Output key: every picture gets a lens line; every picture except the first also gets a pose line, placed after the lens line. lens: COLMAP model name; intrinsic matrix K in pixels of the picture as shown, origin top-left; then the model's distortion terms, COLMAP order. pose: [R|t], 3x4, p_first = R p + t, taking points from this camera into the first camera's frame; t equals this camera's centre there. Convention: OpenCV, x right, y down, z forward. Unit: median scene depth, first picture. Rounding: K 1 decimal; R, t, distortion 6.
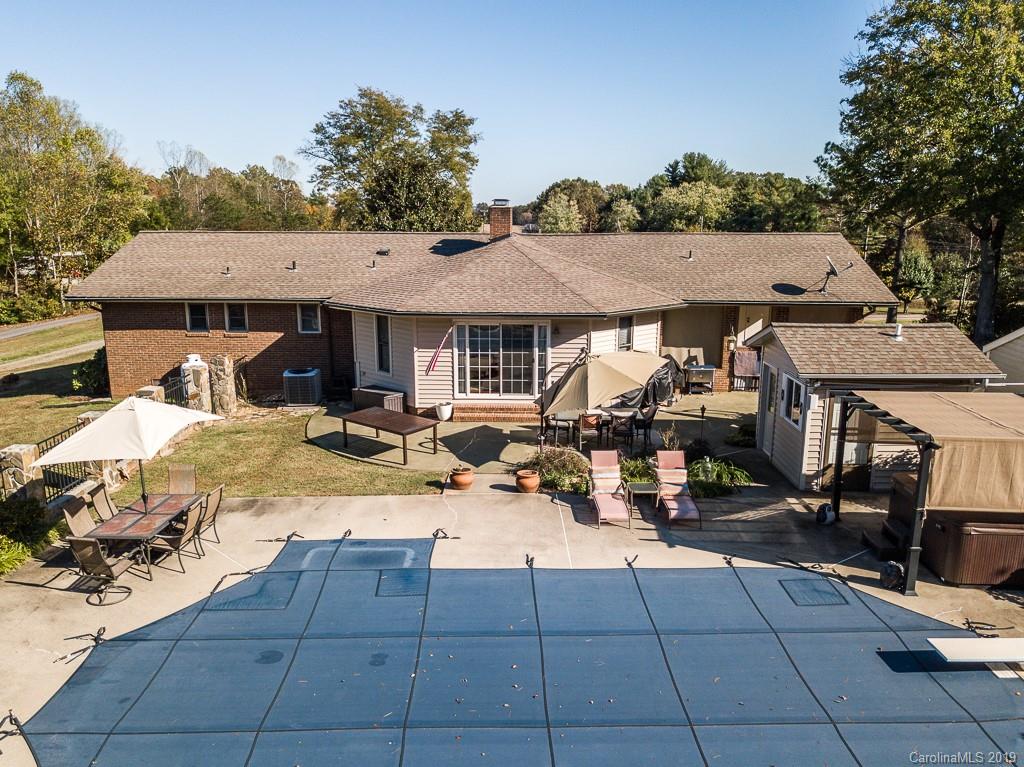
lens RADIAL K [[776.1, 0, 514.5], [0, 776.1, 402.2], [0, 0, 1]] dist [0.001645, -0.000398]
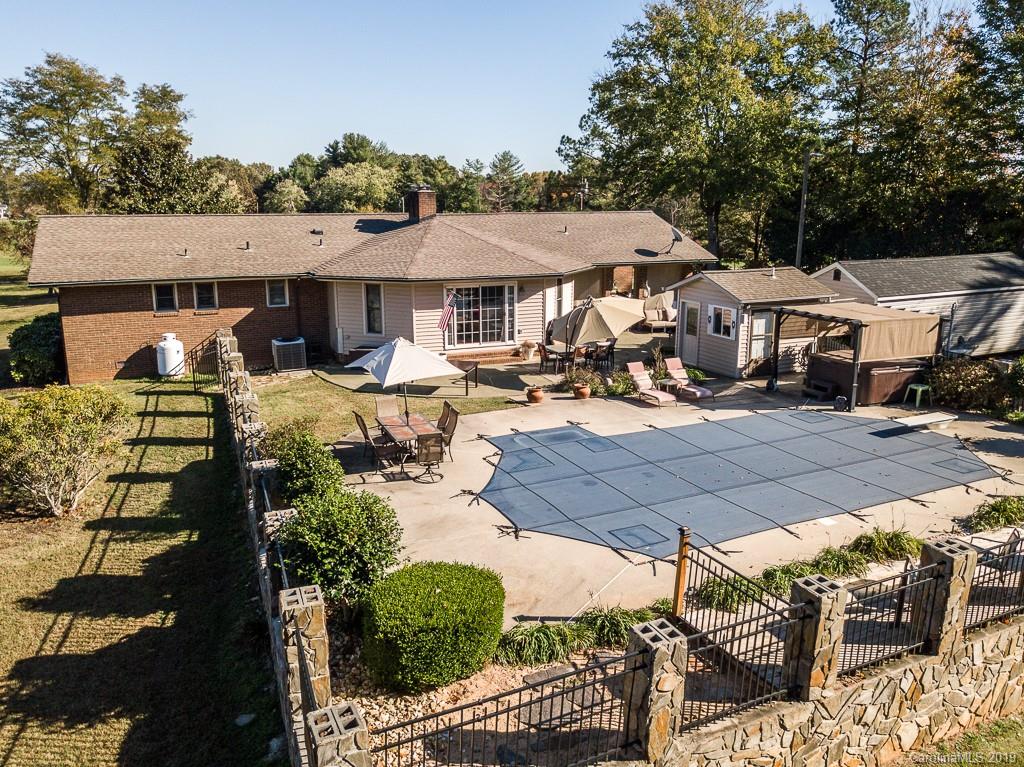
lens RADIAL K [[806.7, 0, 512.0], [0, 806.7, 383.5], [0, 0, 1]] dist [0.007933, -0.000895]
pose [[0.904839, -0.097756, 0.414379, -0.452327], [0.100972, 0.994788, 0.014196, 0.036417], [-0.413607, 0.028995, 0.909993, -0.171840]]
